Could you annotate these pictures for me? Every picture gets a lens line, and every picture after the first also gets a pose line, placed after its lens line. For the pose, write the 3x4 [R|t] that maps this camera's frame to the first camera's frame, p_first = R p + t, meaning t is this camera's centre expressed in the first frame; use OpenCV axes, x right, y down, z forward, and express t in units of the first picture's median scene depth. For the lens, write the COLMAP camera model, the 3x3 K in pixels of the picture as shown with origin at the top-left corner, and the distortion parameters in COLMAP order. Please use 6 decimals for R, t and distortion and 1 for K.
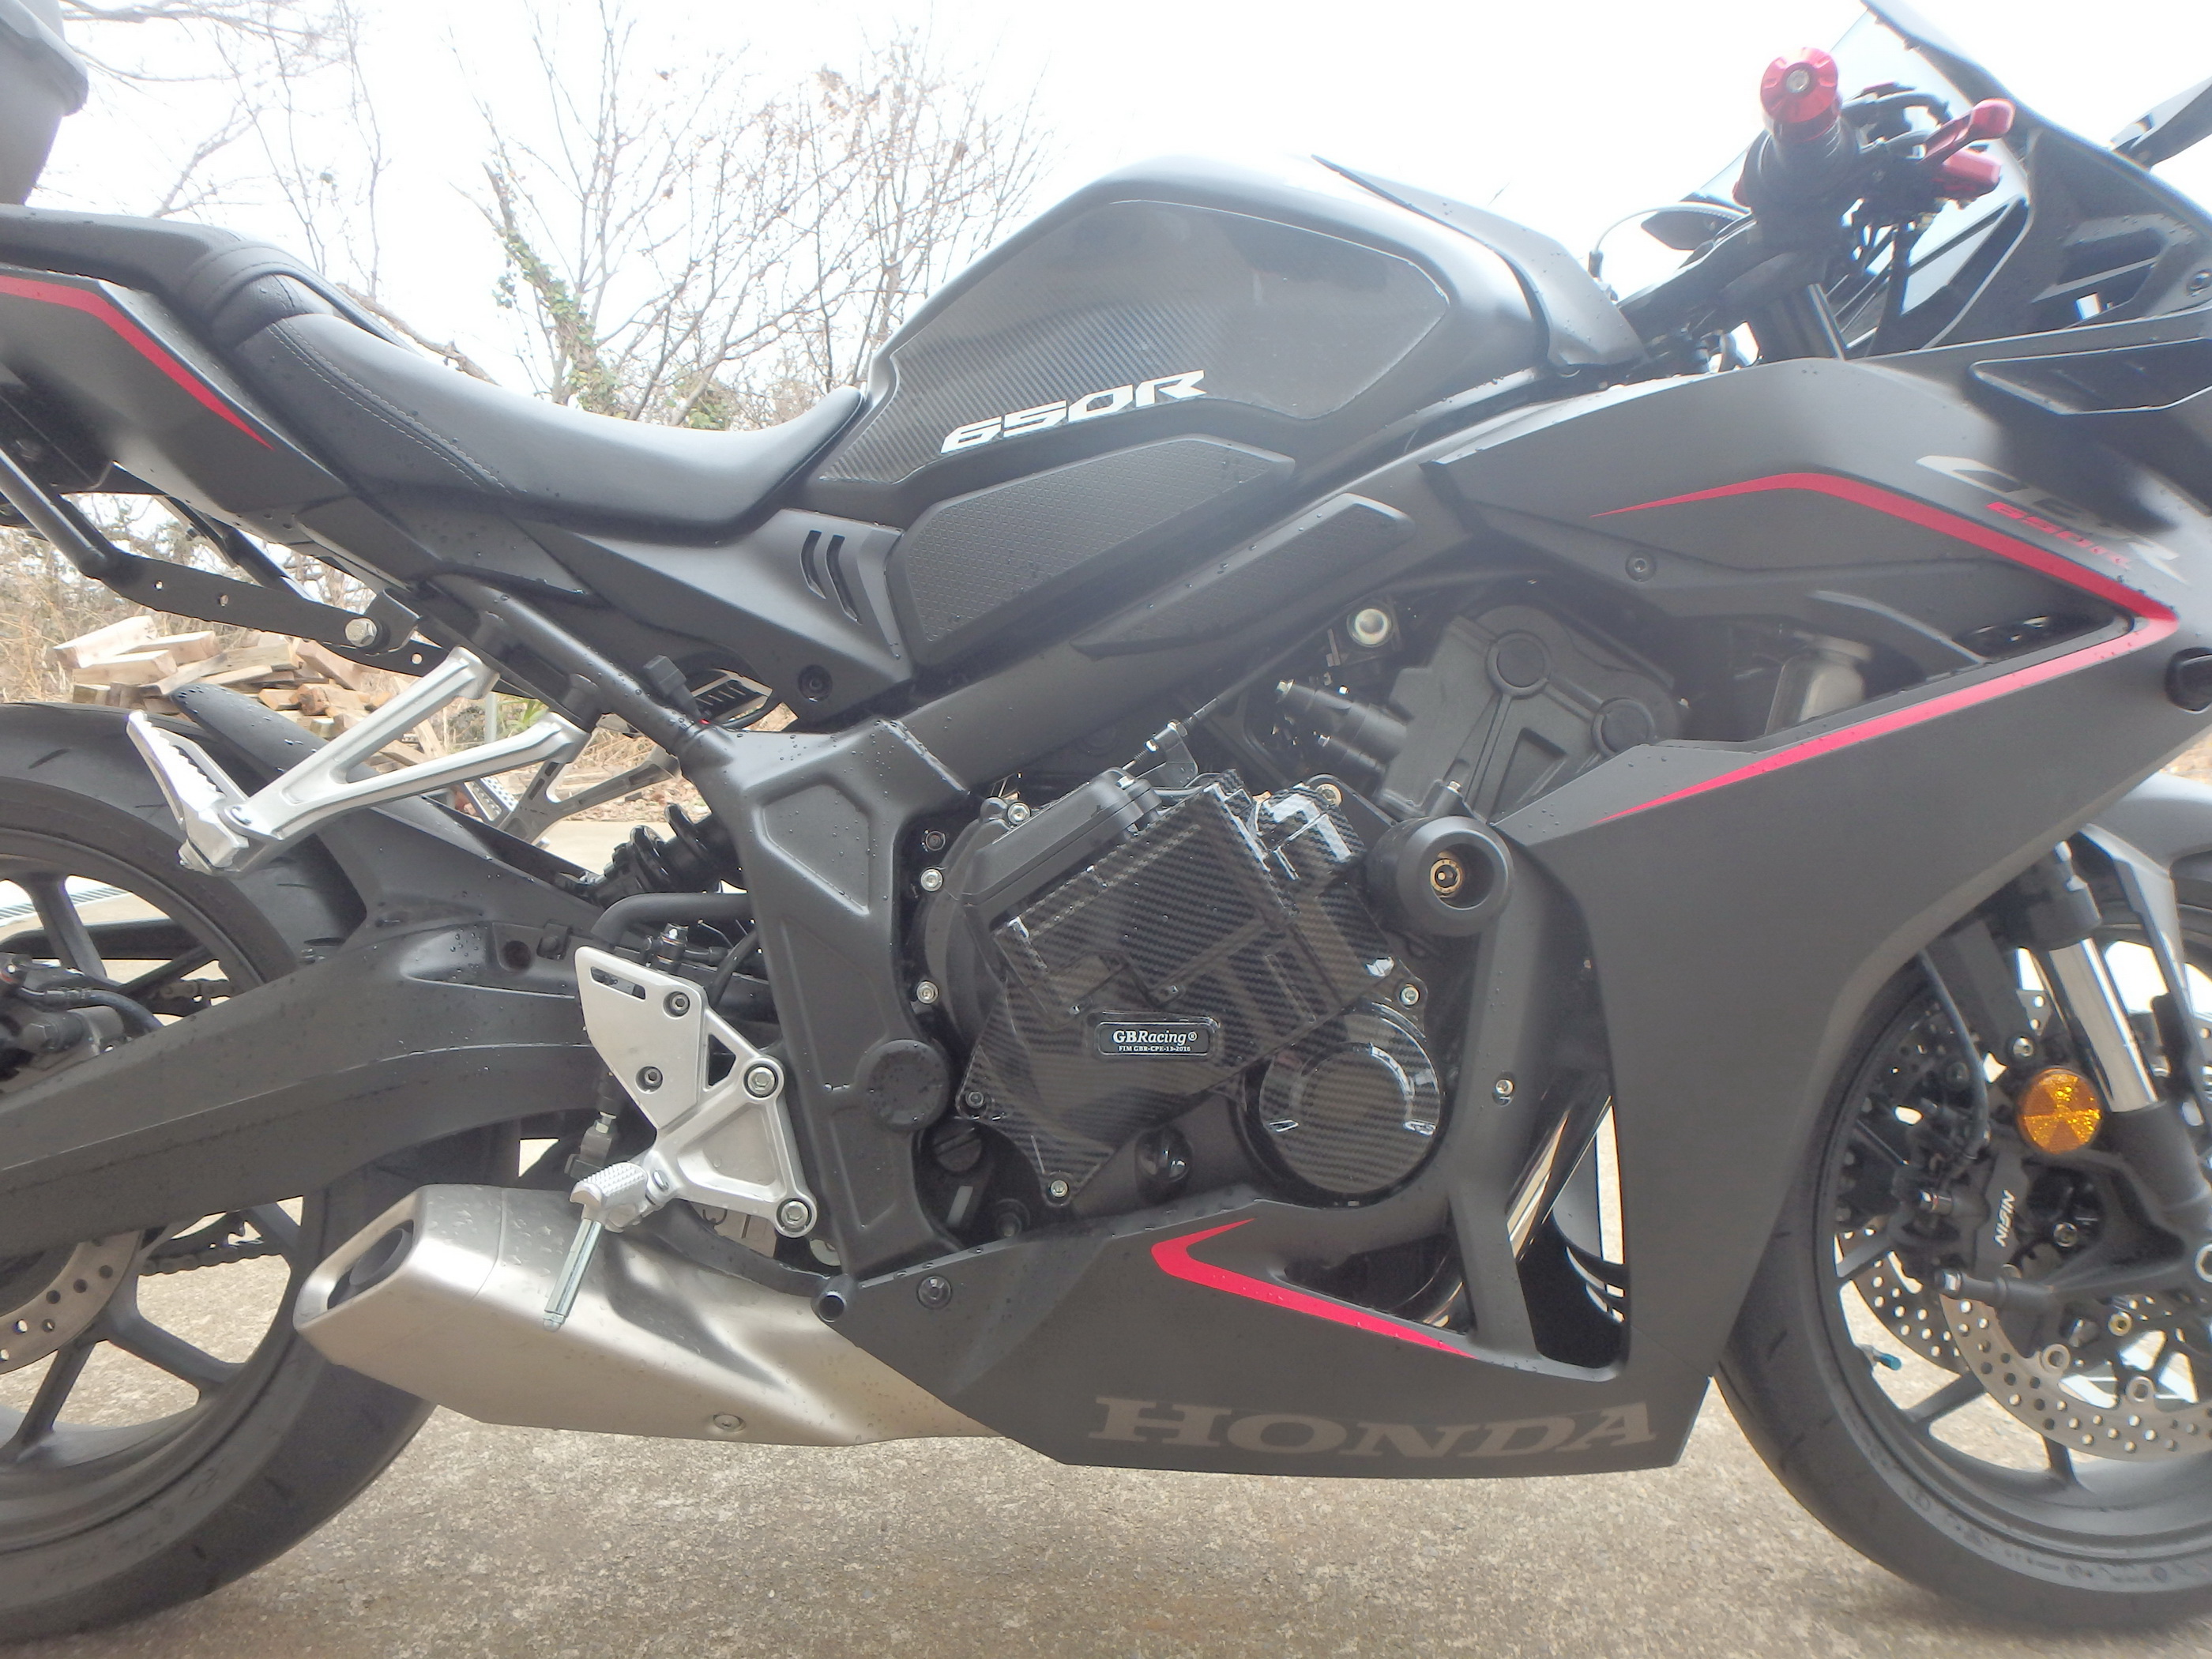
lens RADIAL K [[1373.1, 0, 1093.1], [0, 1373.1, 837.5], [0, 0, 1]] dist [-0.040186, 0.013595]
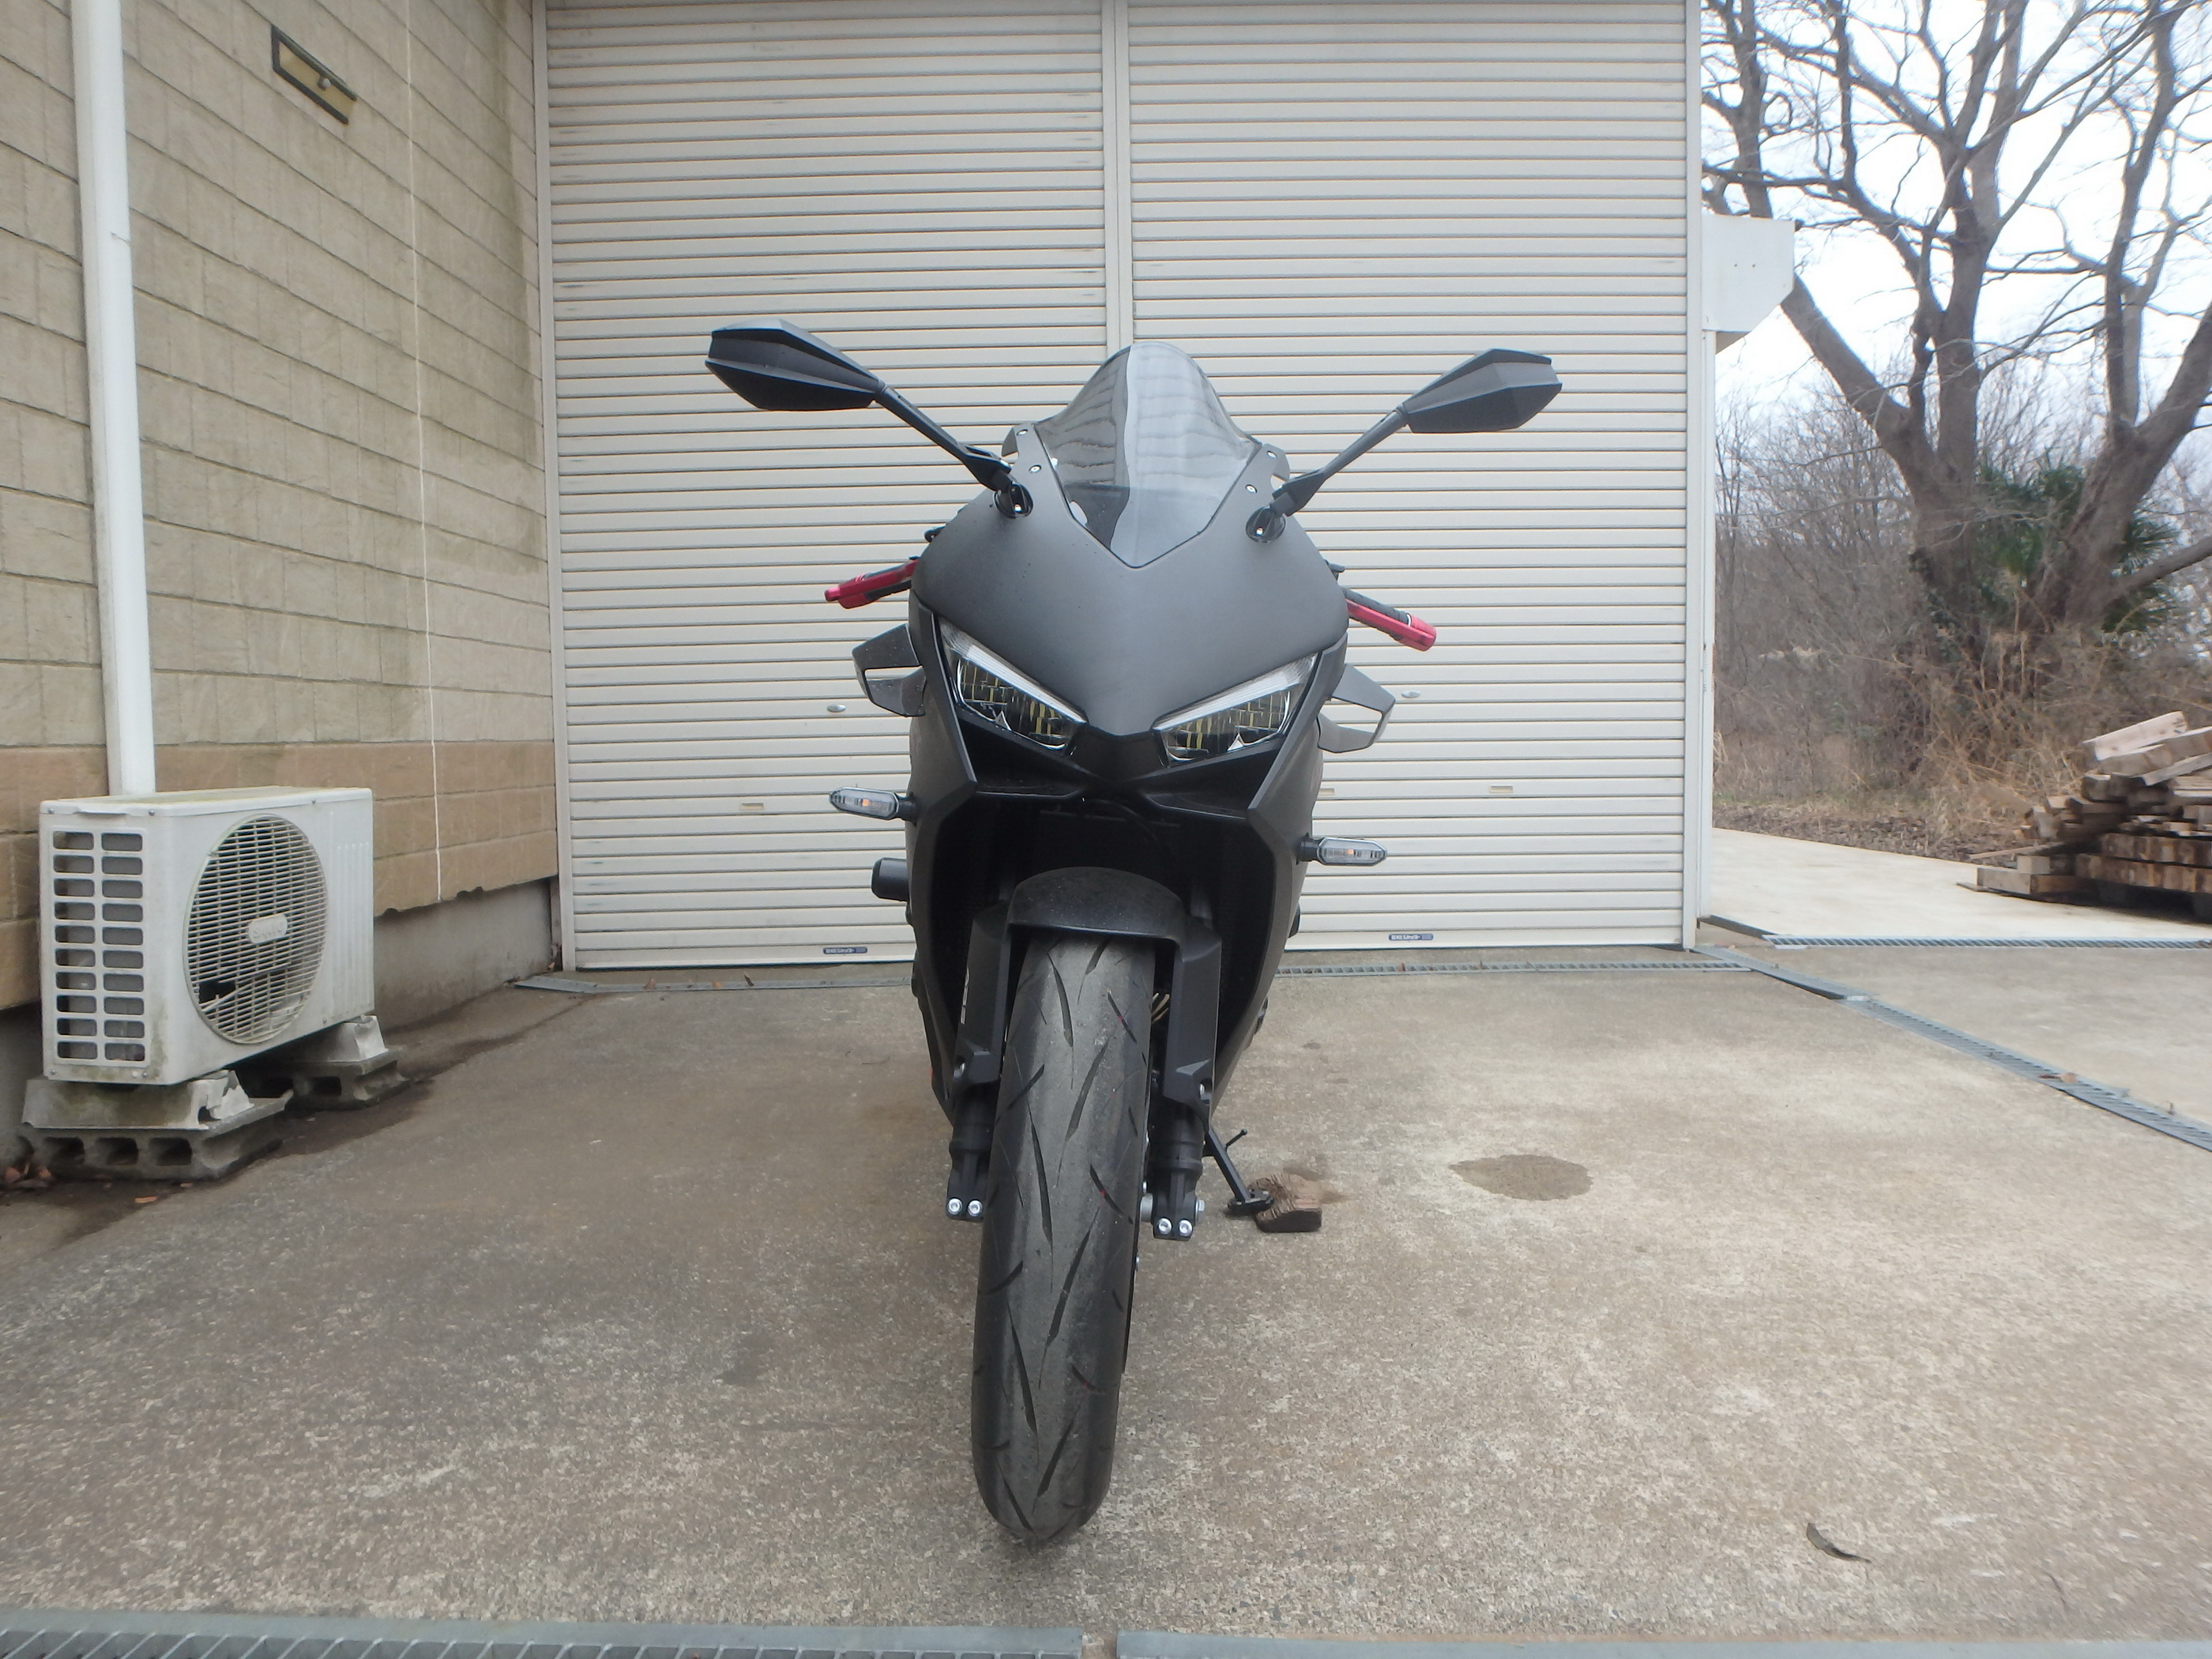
lens RADIAL K [[1373.1, 0, 1113.2], [0, 1373.1, 827.3], [0, 0, 1]] dist [-0.040186, 0.013595]
pose [[-0.028169, 0.039729, -0.998813, 2.420392], [-0.102390, 0.993840, 0.042419, -0.195370], [0.994345, 0.103463, -0.023928, 1.188565]]
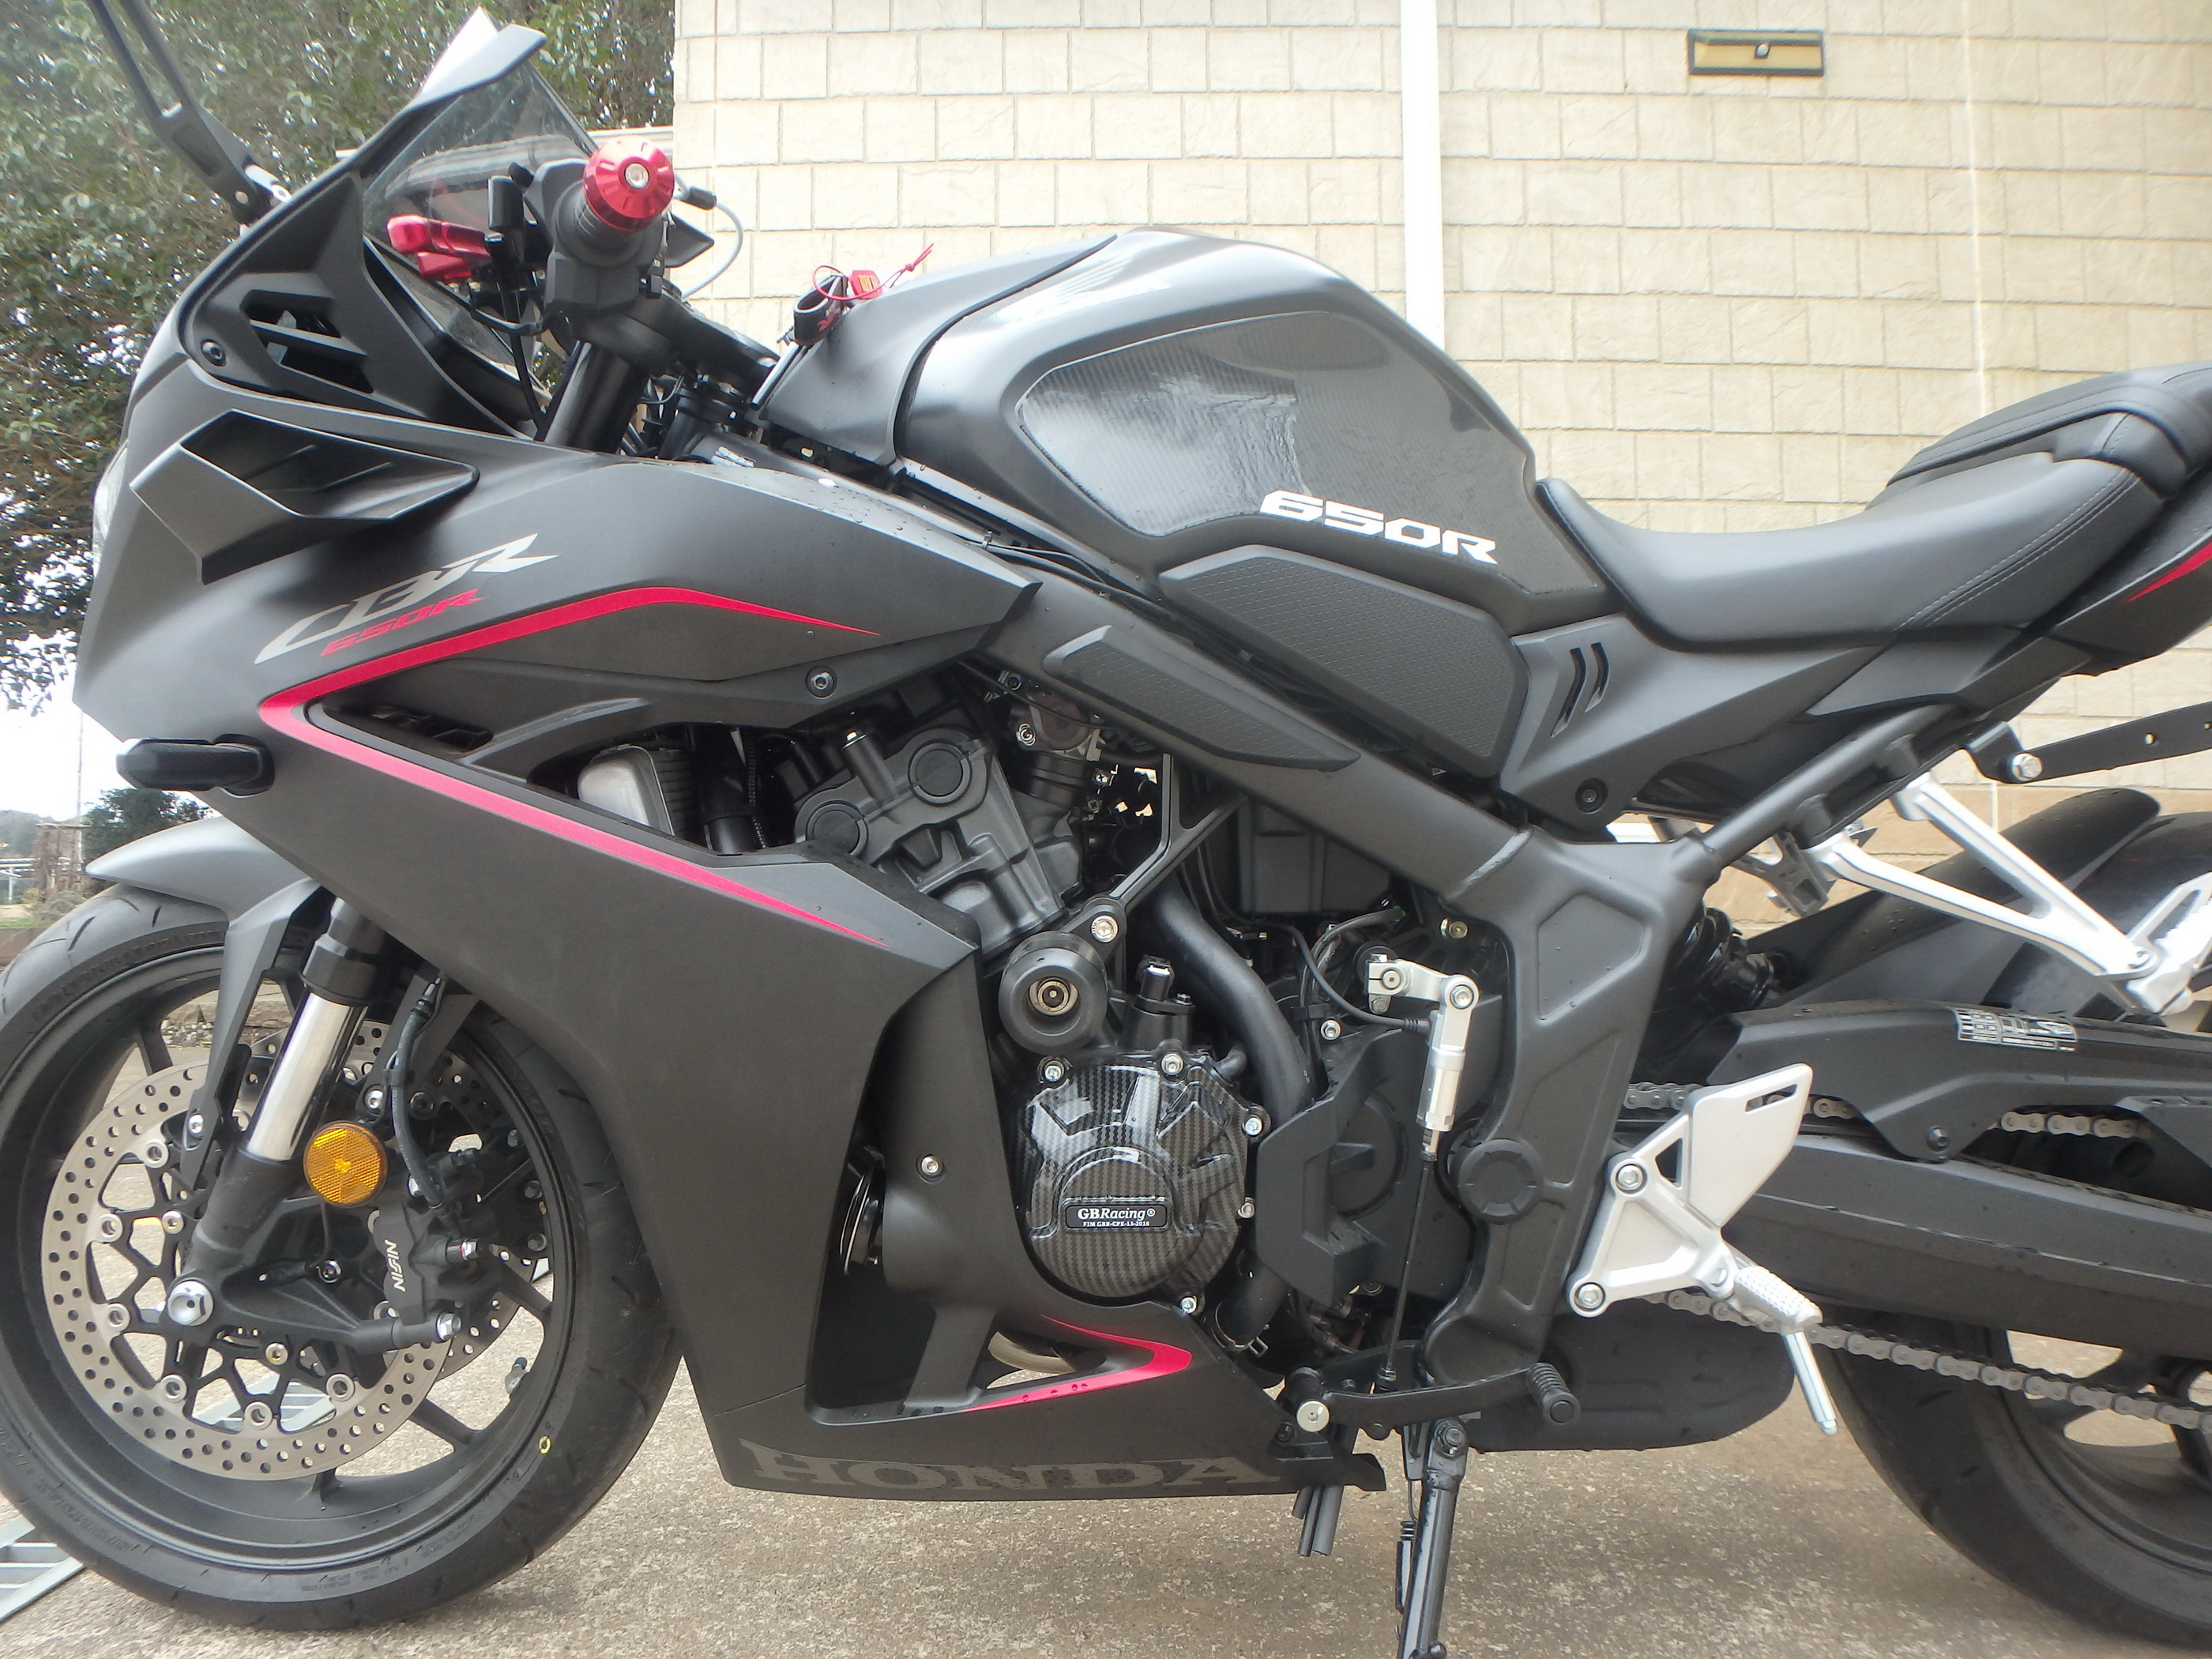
lens RADIAL K [[1373.1, 0, 1104.1], [0, 1373.1, 833.0], [0, 0, 1]] dist [-0.040186, 0.013595]
pose [[-0.998937, -0.033140, 0.032048, 0.119960], [-0.030298, 0.995884, 0.085424, -0.158374], [-0.034747, 0.084362, -0.995829, 2.274293]]
